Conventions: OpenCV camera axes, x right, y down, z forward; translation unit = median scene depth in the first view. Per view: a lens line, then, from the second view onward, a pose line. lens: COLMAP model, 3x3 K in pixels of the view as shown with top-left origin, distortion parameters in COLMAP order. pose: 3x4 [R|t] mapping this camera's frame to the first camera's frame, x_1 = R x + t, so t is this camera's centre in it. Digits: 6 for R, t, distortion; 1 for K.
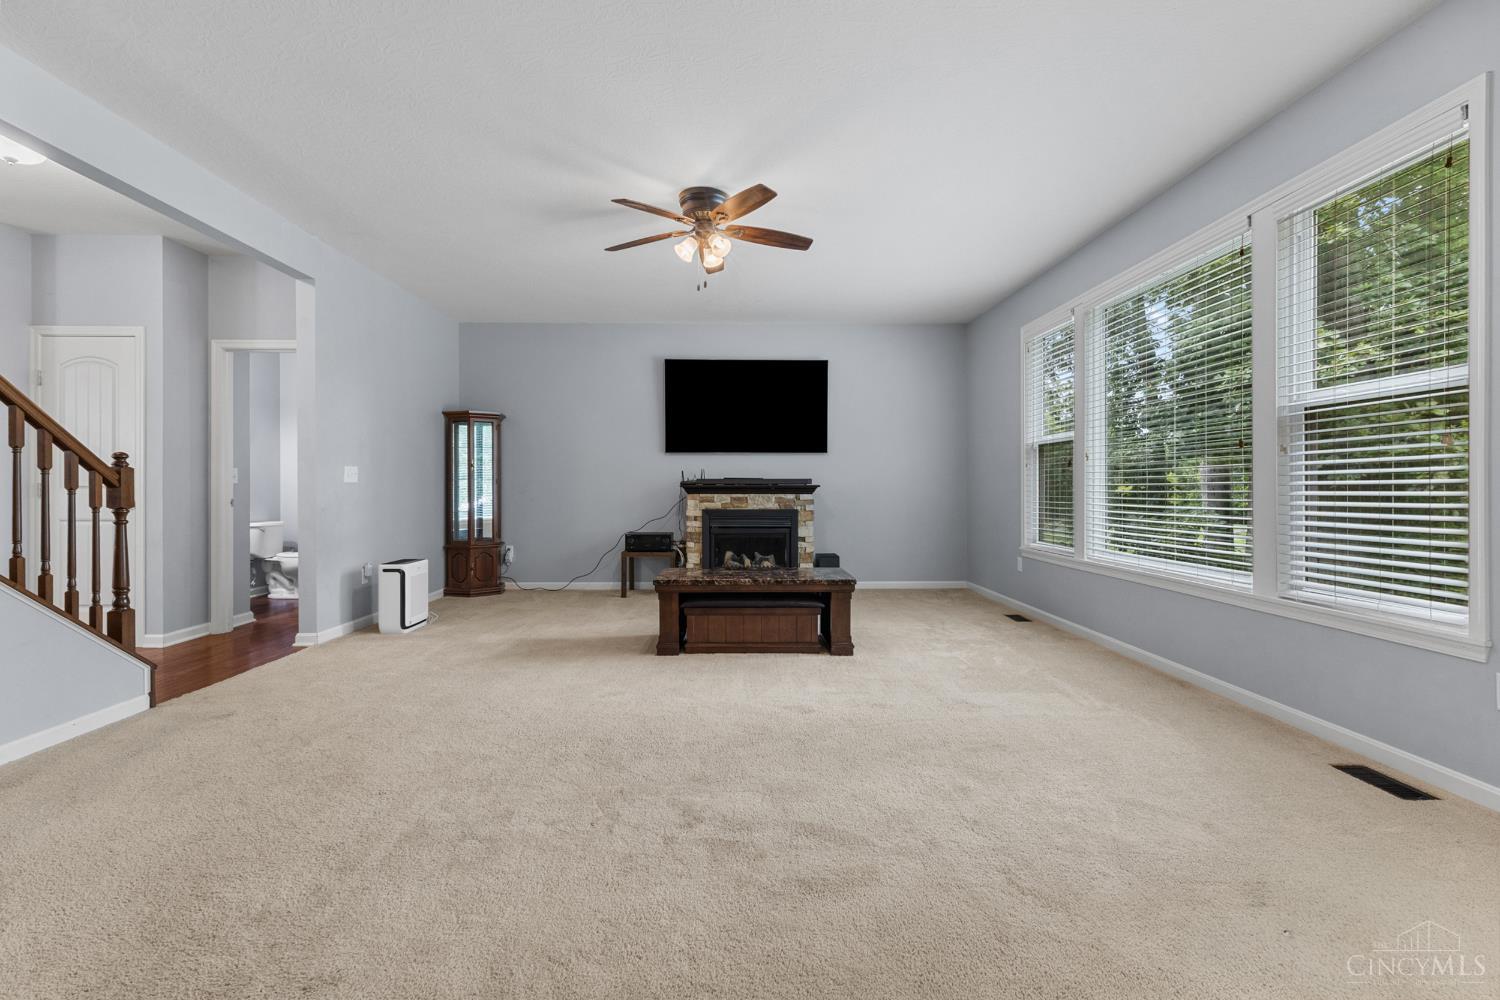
lens RADIAL K [[675.5, 0, 738.9], [0, 675.5, 488.3], [0, 0, 1]] dist [0.007156, -0.002315]
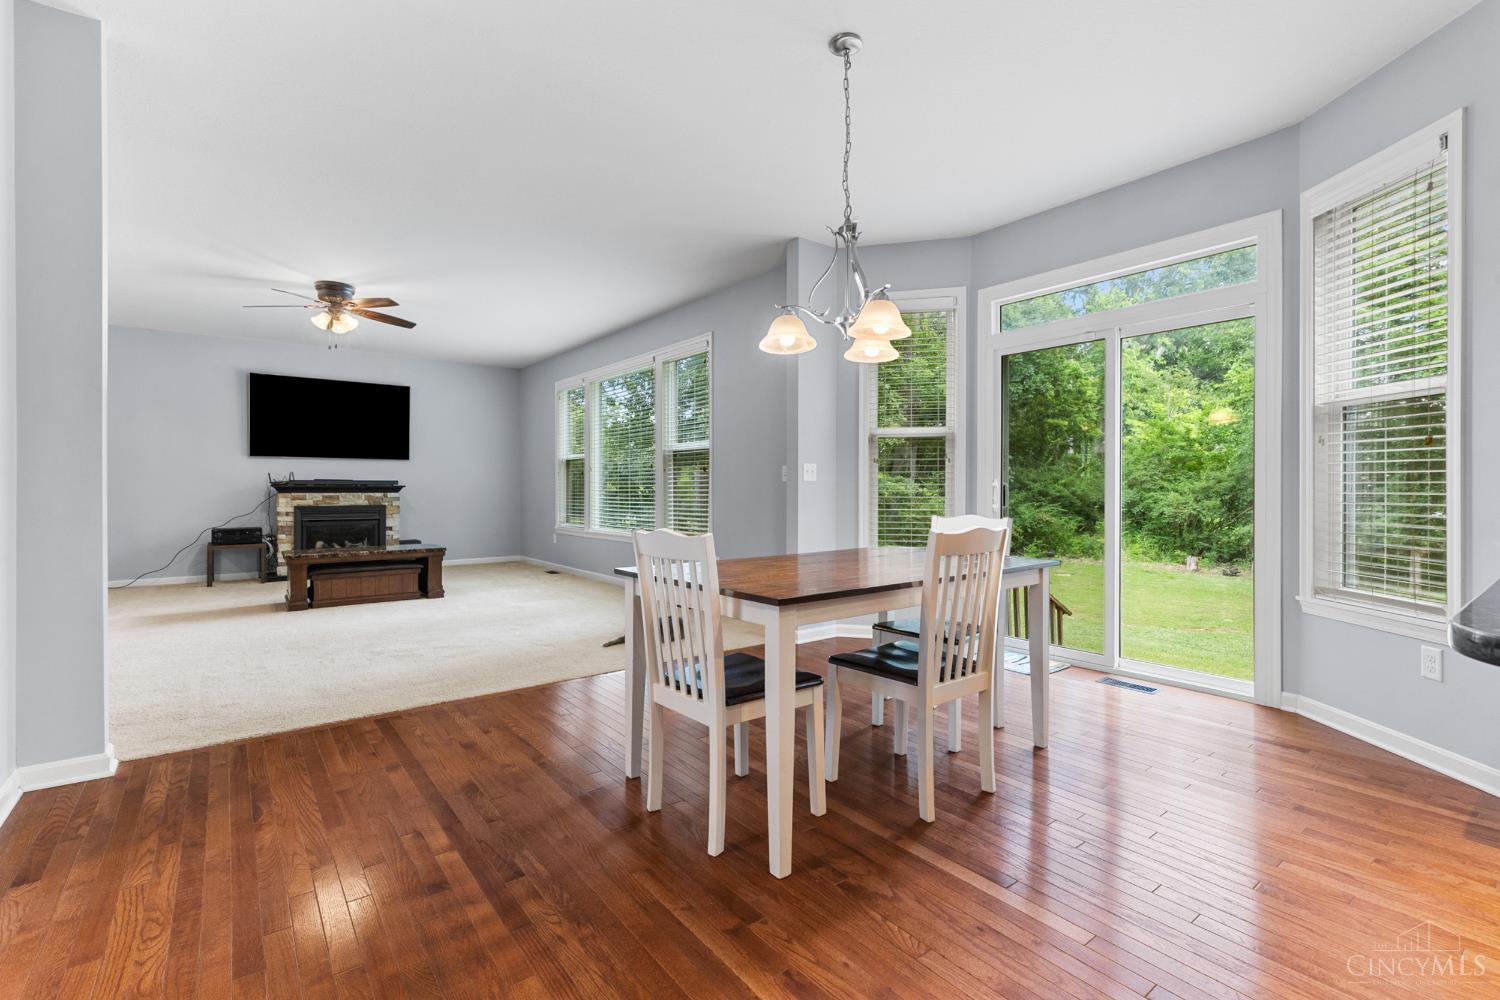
lens RADIAL K [[675.5, 0, 740.7], [0, 675.5, 490.7], [0, 0, 1]] dist [0.007156, -0.002315]
pose [[0.804656, -0.001886, 0.593738, -0.128992], [-0.000377, 0.999993, 0.003686, -0.000079], [-0.593741, -0.003190, 0.804650, -0.408536]]
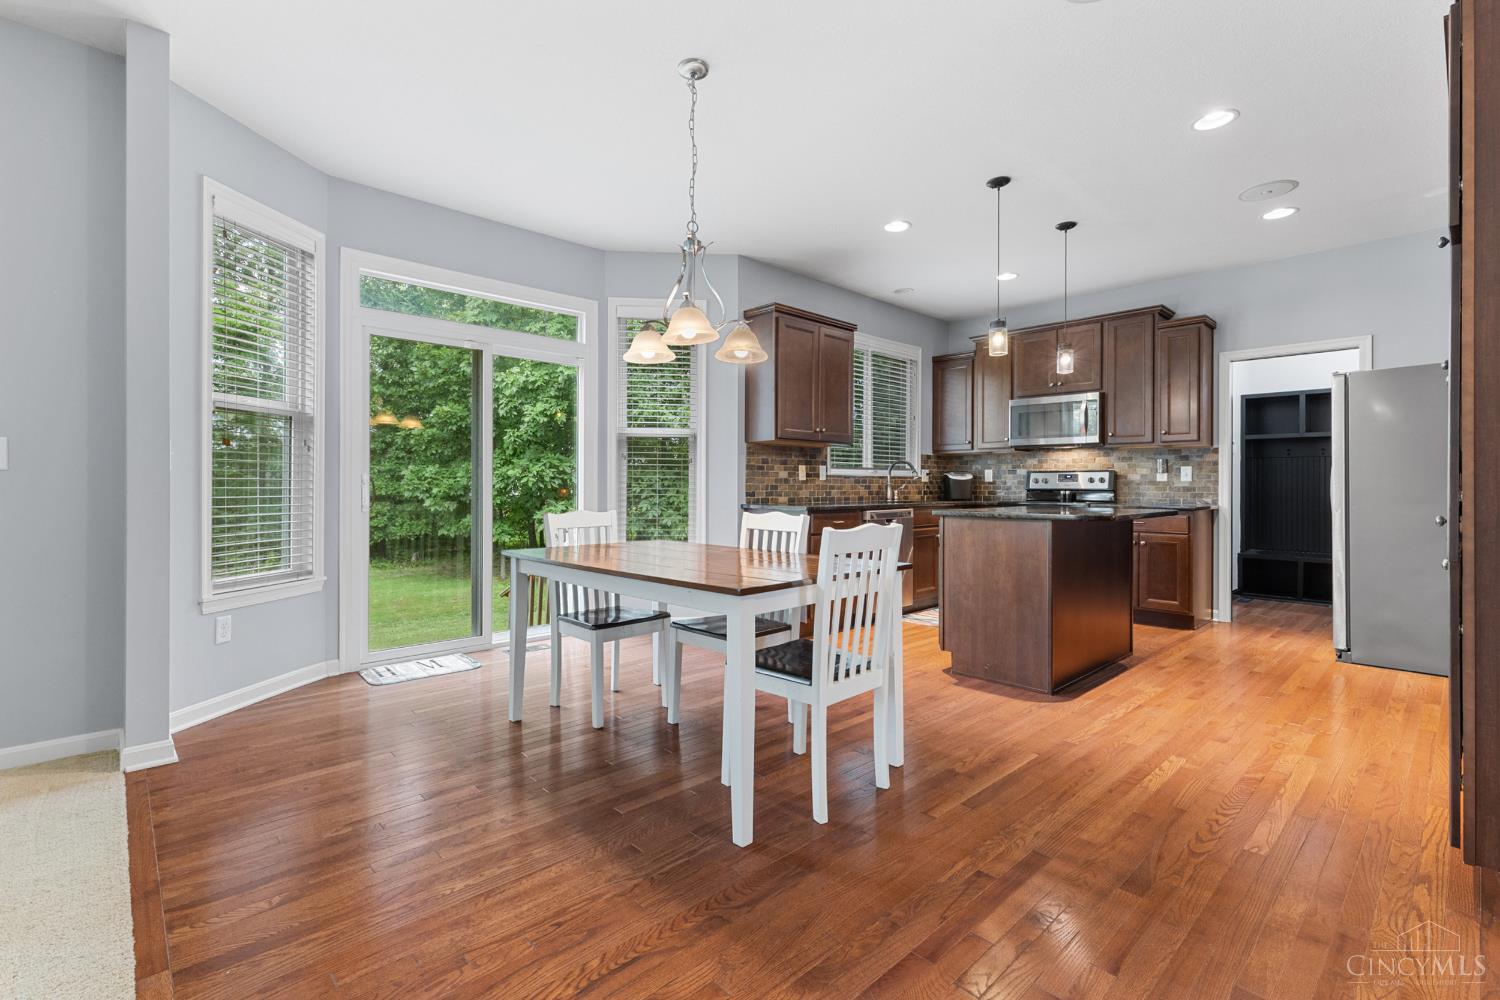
lens RADIAL K [[675.5, 0, 737.5], [0, 675.5, 484.7], [0, 0, 1]] dist [0.007156, -0.002315]
pose [[-0.668383, -0.000703, 0.743817, -0.177921], [-0.003734, 0.999990, -0.002410, 0.000439], [-0.743808, -0.004389, -0.668379, 0.138248]]
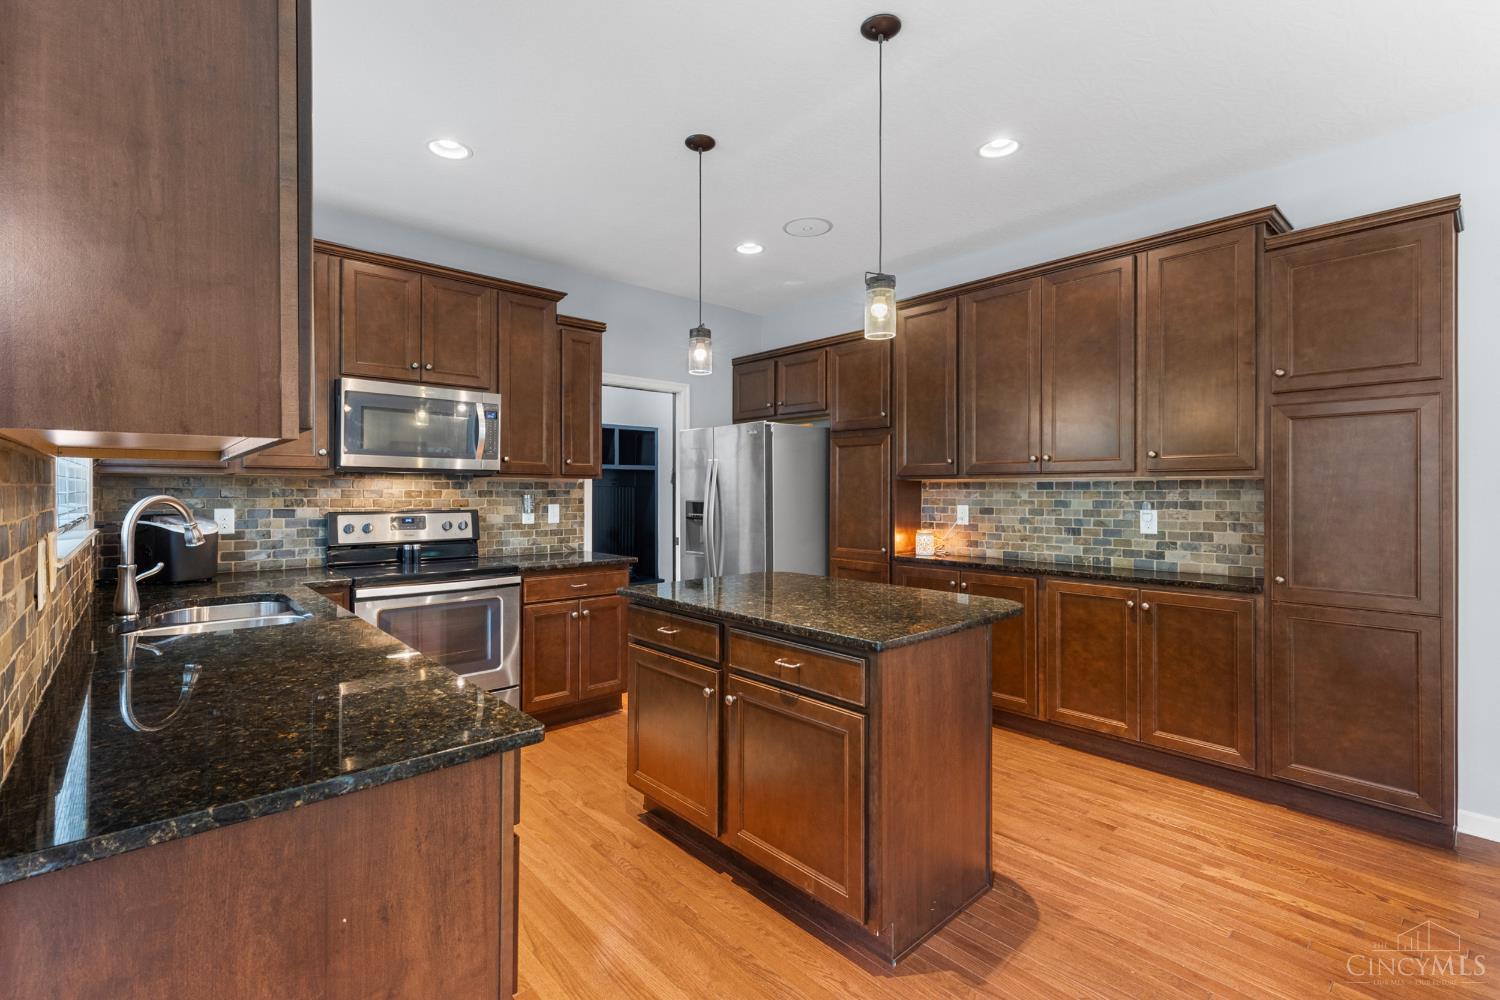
lens RADIAL K [[675.5, 0, 741.3], [0, 675.5, 489.1], [0, 0, 1]] dist [0.007156, -0.002315]
pose [[-0.756863, -0.002546, -0.653569, 0.371090], [-0.001747, 0.999997, -0.001873, -0.040510], [0.653571, -0.000276, -0.756865, -0.215545]]
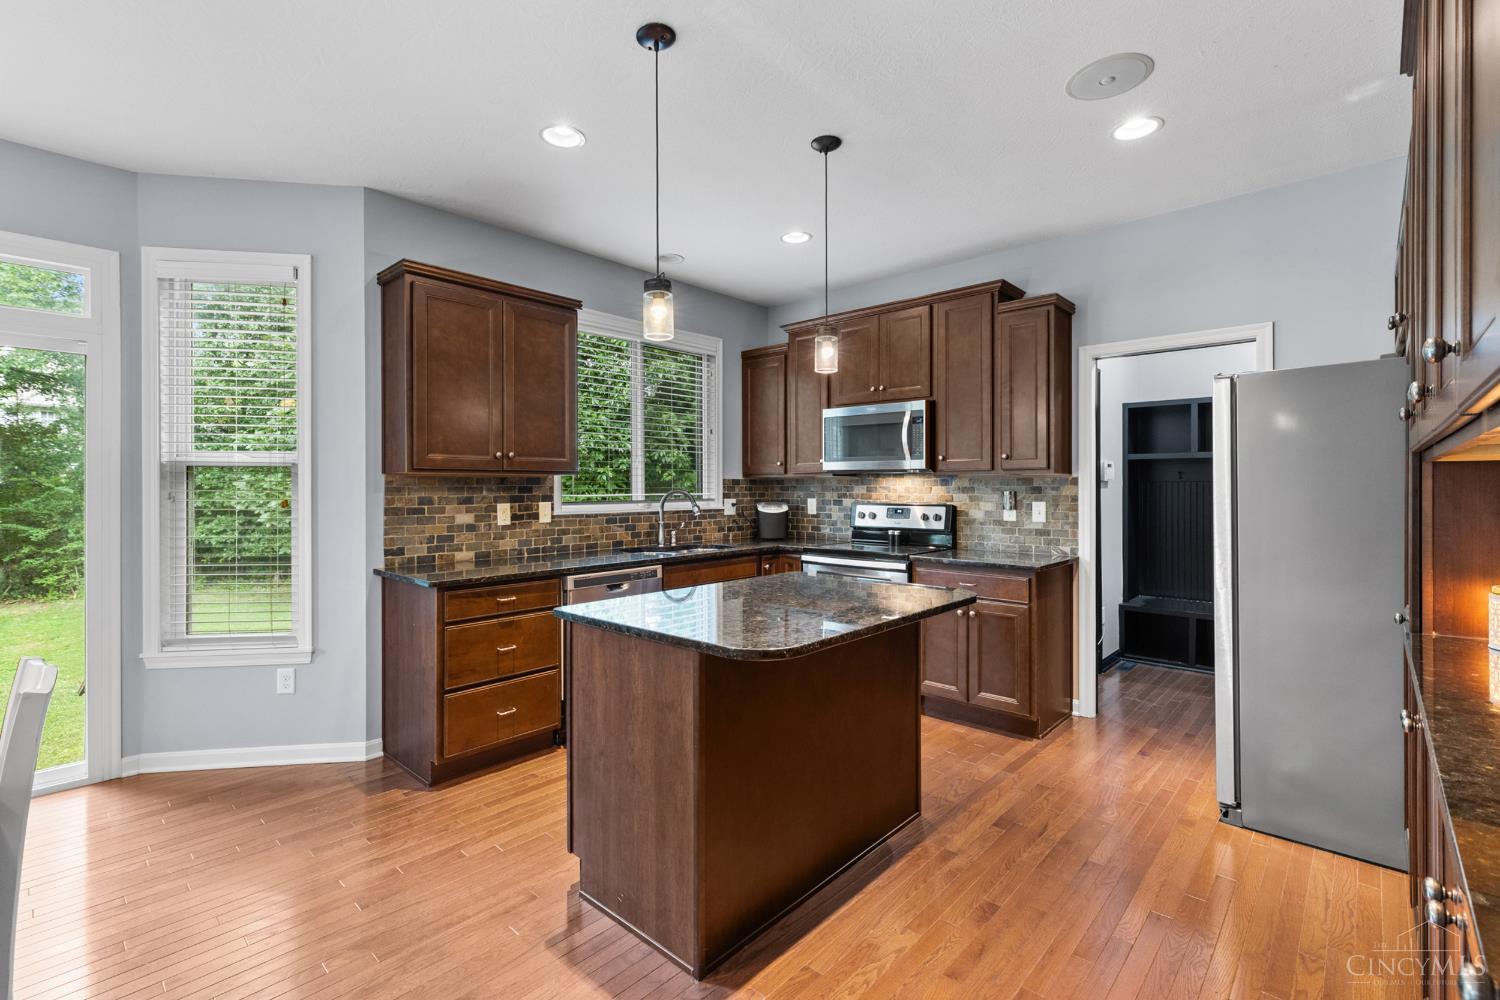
lens RADIAL K [[675.5, 0, 738.2], [0, 675.5, 485.7], [0, 0, 1]] dist [0.007156, -0.002315]
pose [[-0.720750, 0.001354, 0.693193, -0.154681], [0.000366, 0.999999, -0.001572, -0.040335], [-0.693195, -0.000880, -0.720750, -0.204323]]
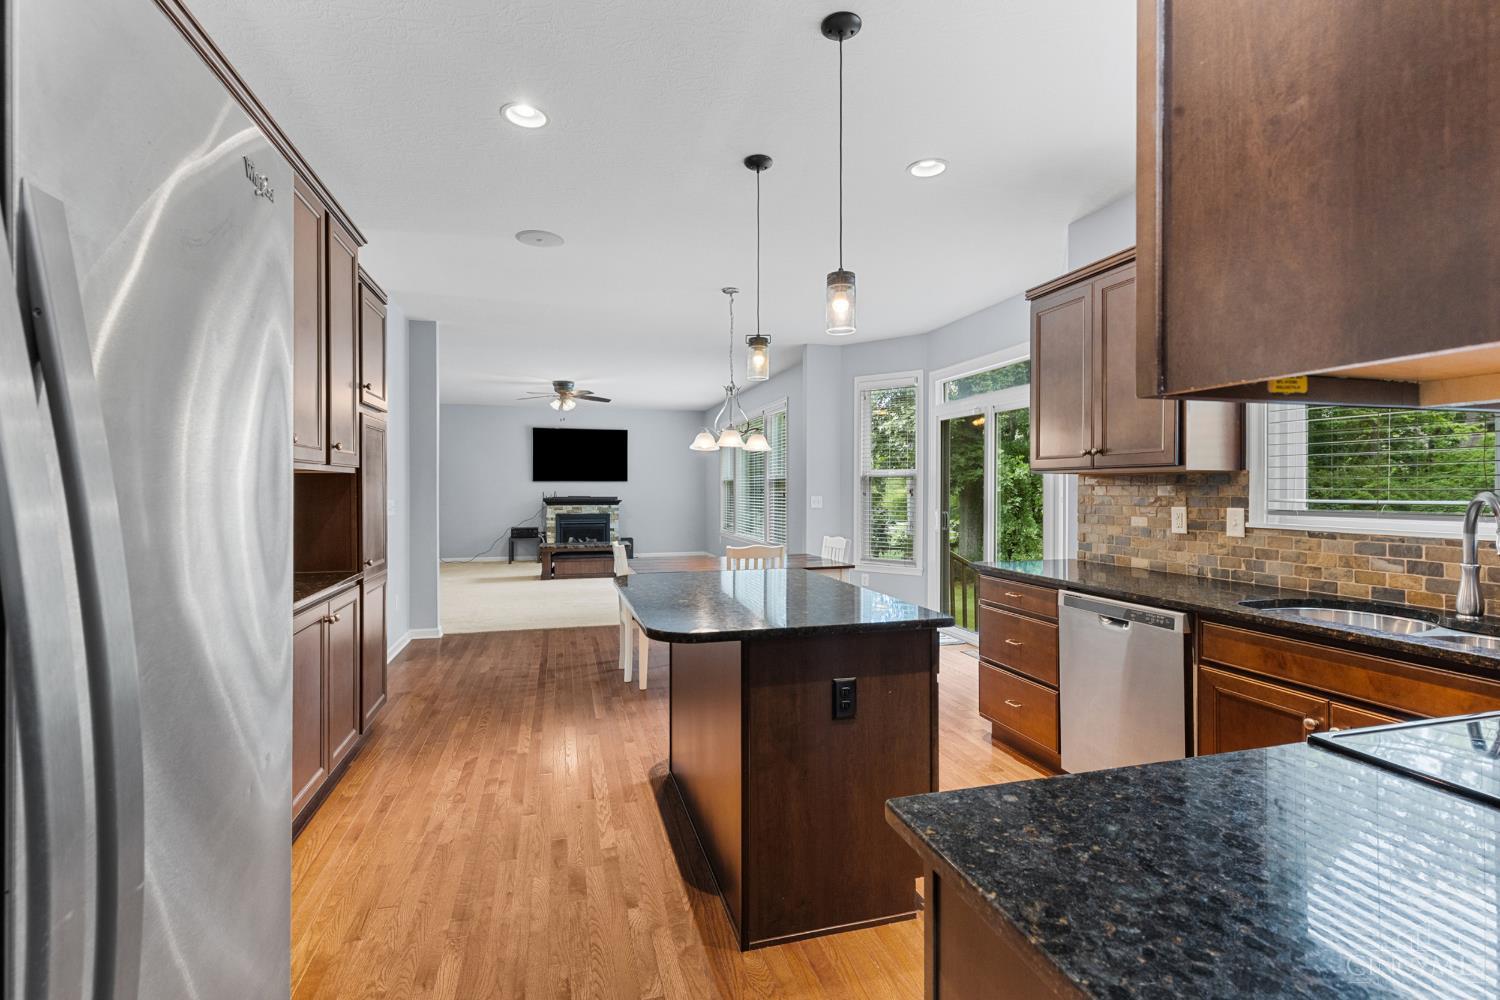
lens RADIAL K [[675.5, 0, 739.6], [0, 675.5, 489.5], [0, 0, 1]] dist [0.007156, -0.002315]
pose [[0.969750, -0.001478, 0.244094, -0.019098], [0.000625, 0.999993, 0.003575, -0.040017], [-0.244098, -0.003314, 0.969745, -0.866858]]
